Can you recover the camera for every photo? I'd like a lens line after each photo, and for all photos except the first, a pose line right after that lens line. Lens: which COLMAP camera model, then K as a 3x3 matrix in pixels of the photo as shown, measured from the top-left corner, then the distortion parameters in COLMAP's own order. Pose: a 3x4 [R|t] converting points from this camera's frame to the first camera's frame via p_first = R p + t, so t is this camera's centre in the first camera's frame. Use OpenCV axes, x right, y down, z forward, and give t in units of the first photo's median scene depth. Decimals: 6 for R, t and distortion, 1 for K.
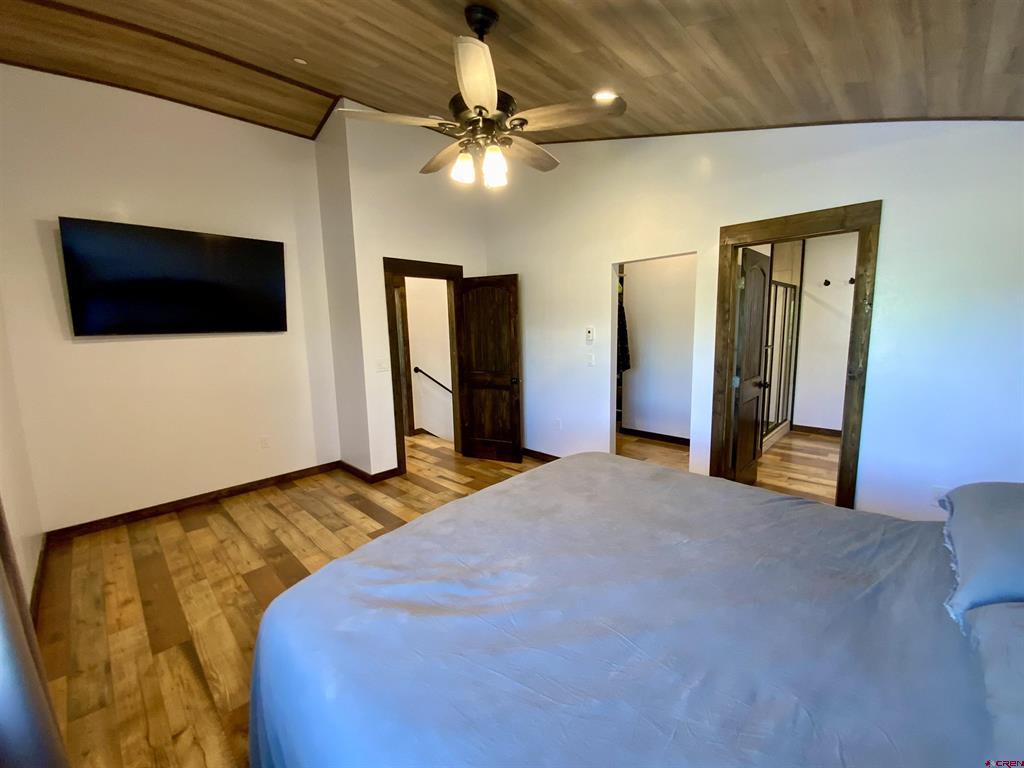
lens RADIAL K [[422.2, 0, 512.4], [0, 422.2, 387.5], [0, 0, 1]] dist [0.010669, -0.006889]
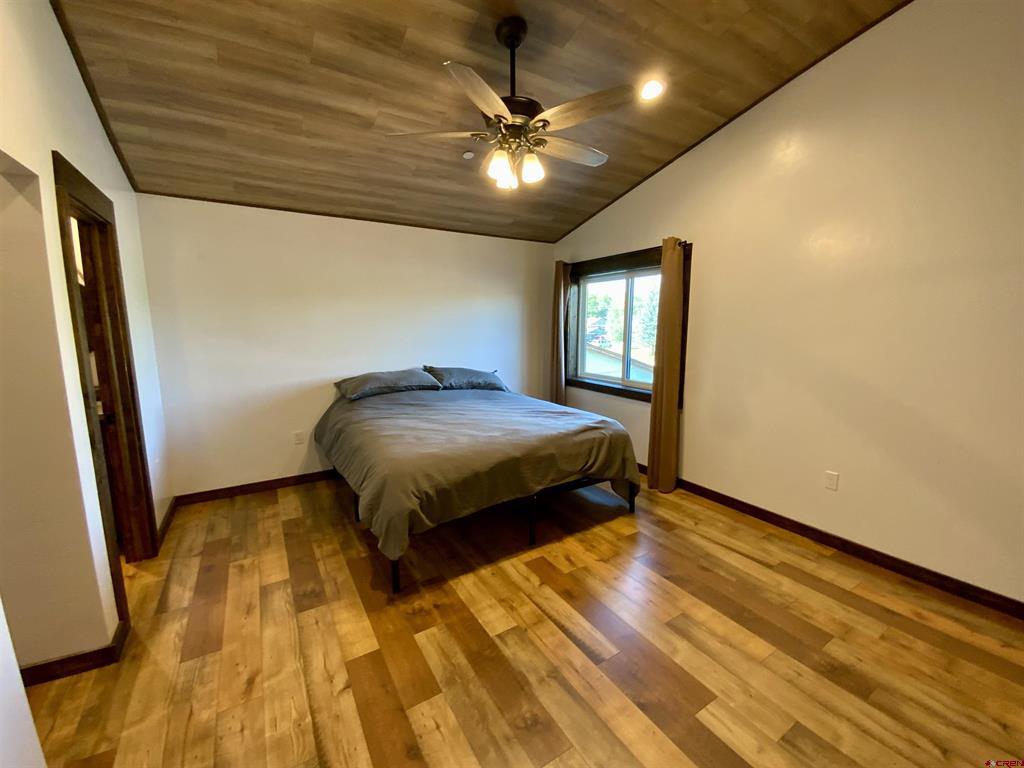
lens RADIAL K [[422.2, 0, 513.0], [0, 422.2, 385.8], [0, 0, 1]] dist [0.010669, -0.006889]
pose [[-0.971089, -0.007643, 0.238596, -0.252795], [0.062027, 0.957080, 0.283110, -0.232990], [-0.230520, 0.289724, -0.928935, 1.668612]]
